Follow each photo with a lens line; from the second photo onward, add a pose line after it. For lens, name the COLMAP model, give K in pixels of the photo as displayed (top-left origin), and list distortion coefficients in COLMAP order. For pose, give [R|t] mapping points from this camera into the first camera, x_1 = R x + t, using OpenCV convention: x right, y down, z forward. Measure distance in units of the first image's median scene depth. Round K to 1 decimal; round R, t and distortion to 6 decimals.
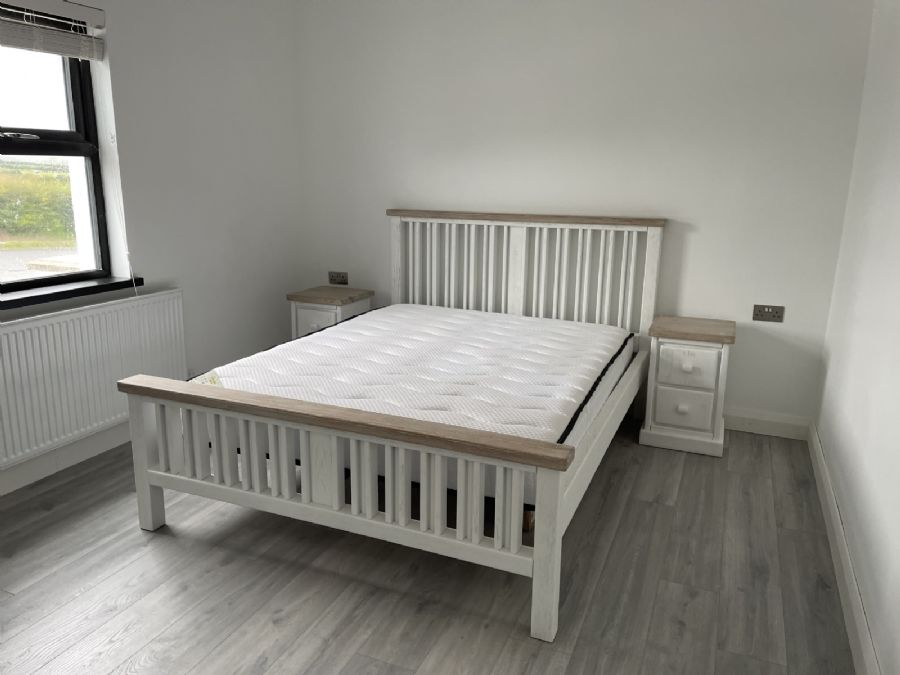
lens RADIAL K [[680.6, 0, 448.8], [0, 680.6, 332.0], [0, 0, 1]] dist [0.067015, -0.071475]
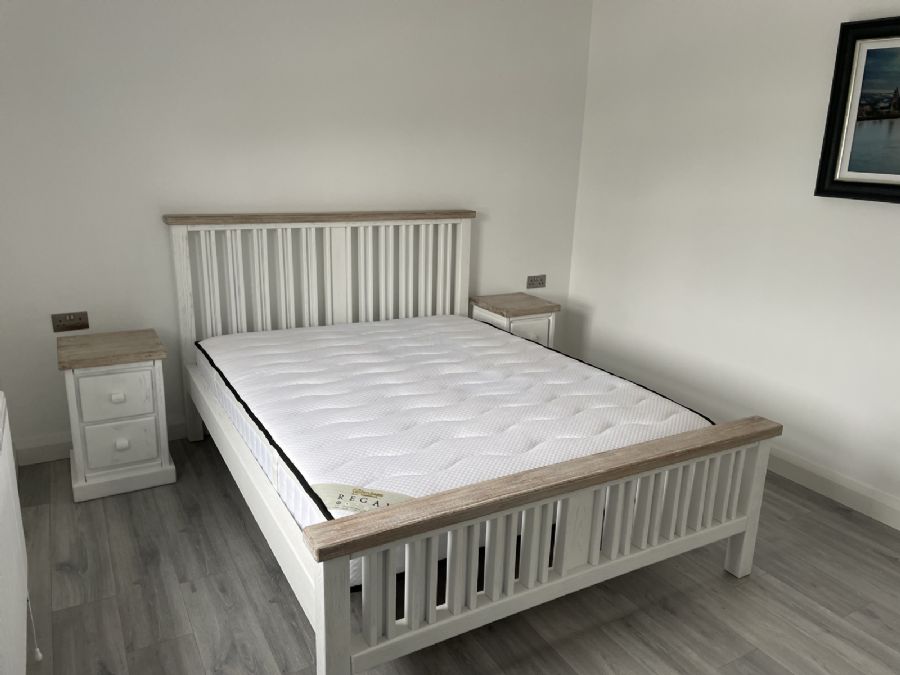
lens RADIAL K [[680.6, 0, 451.6], [0, 680.6, 336.8], [0, 0, 1]] dist [0.067015, -0.071475]
pose [[0.602736, -0.211053, 0.769523, -0.718674], [0.160197, 0.976757, 0.142414, -0.157004], [-0.781694, 0.037438, 0.622537, 0.435042]]
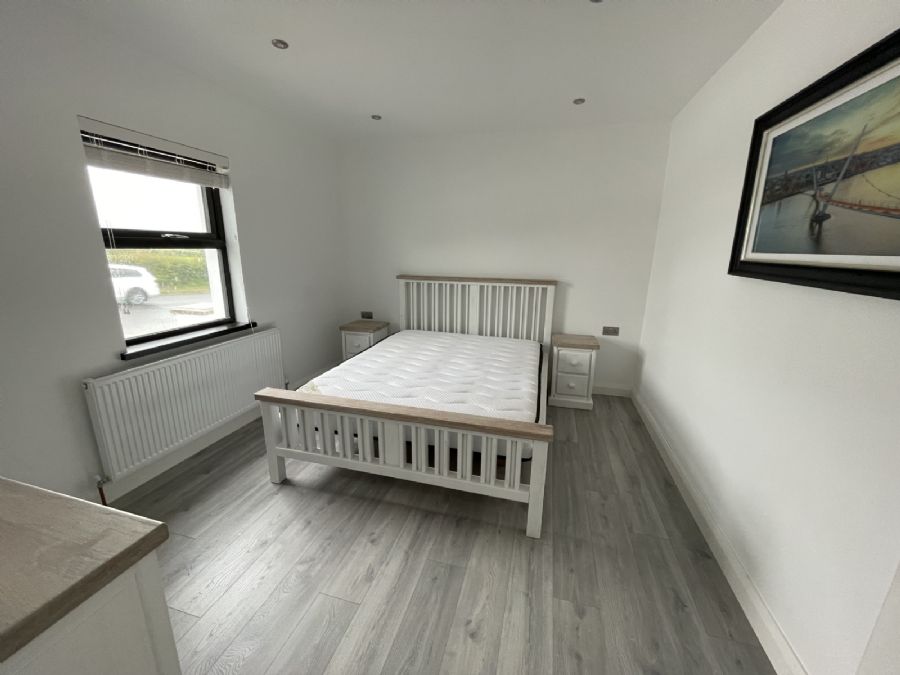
lens RADIAL K [[362.3, 0, 449.5], [0, 362.3, 339.3], [0, 0, 1]] dist [-0.000112, 0.000271]
pose [[0.990892, -0.034463, 0.130176, -0.119285], [0.031740, 0.999233, 0.022939, -0.049987], [-0.130867, -0.018598, 0.991226, 0.100546]]
